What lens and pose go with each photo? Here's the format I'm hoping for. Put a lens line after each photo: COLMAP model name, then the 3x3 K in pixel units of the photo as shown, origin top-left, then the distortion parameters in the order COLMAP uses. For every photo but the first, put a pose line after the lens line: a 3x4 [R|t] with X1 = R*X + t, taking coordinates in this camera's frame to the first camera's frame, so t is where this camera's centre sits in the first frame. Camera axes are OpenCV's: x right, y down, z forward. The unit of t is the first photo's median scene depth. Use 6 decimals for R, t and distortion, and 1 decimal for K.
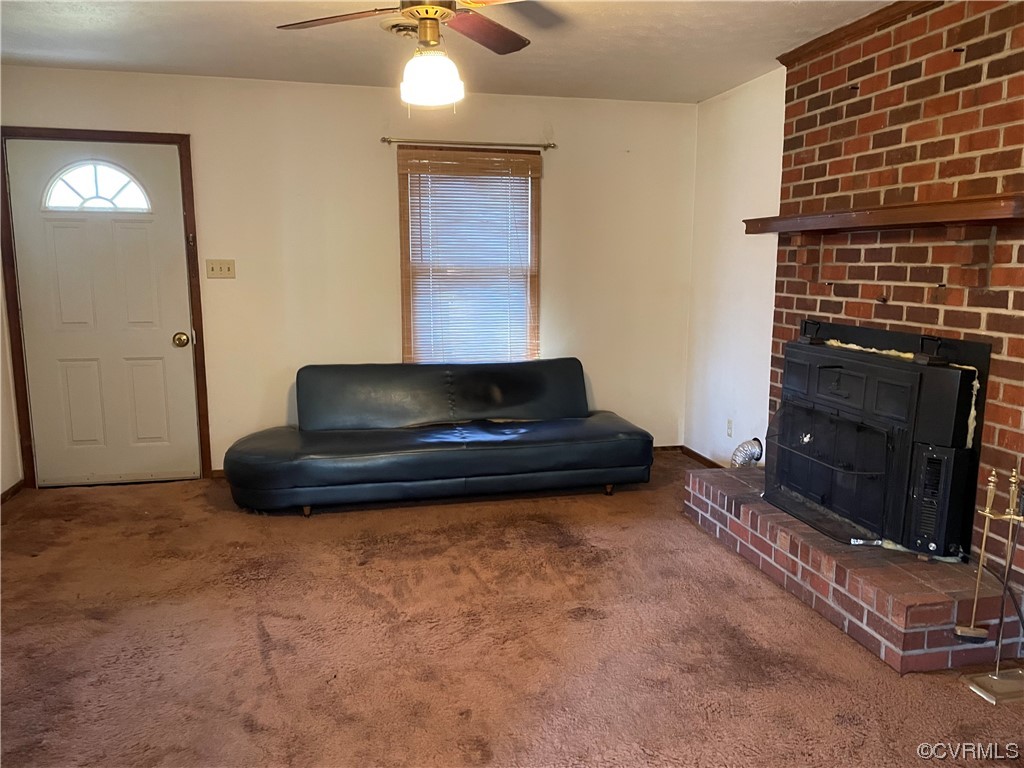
lens RADIAL K [[775.5, 0, 511.8], [0, 775.5, 362.9], [0, 0, 1]] dist [0.110163, -0.142434]
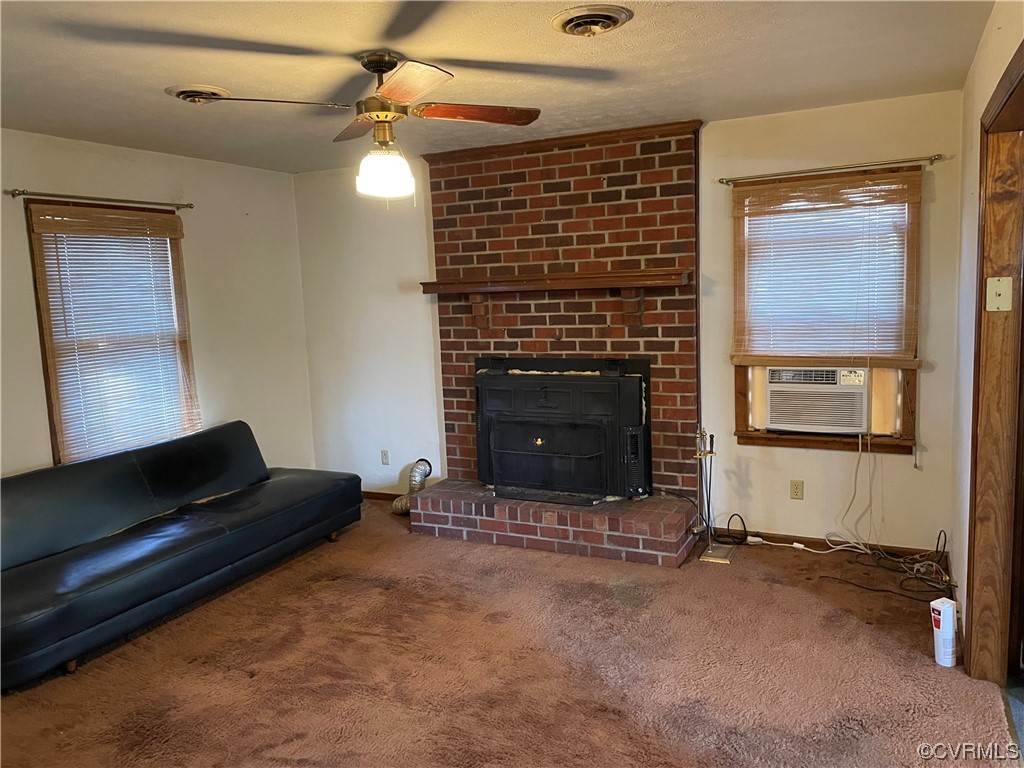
lens RADIAL K [[768.5, 0, 512.6], [0, 768.5, 354.8], [0, 0, 1]] dist [0.106252, -0.139604]
pose [[0.627035, -0.103078, 0.772141, -0.694654], [0.144715, 0.989366, 0.014558, -0.083014], [-0.765431, 0.102613, 0.635284, 0.165538]]
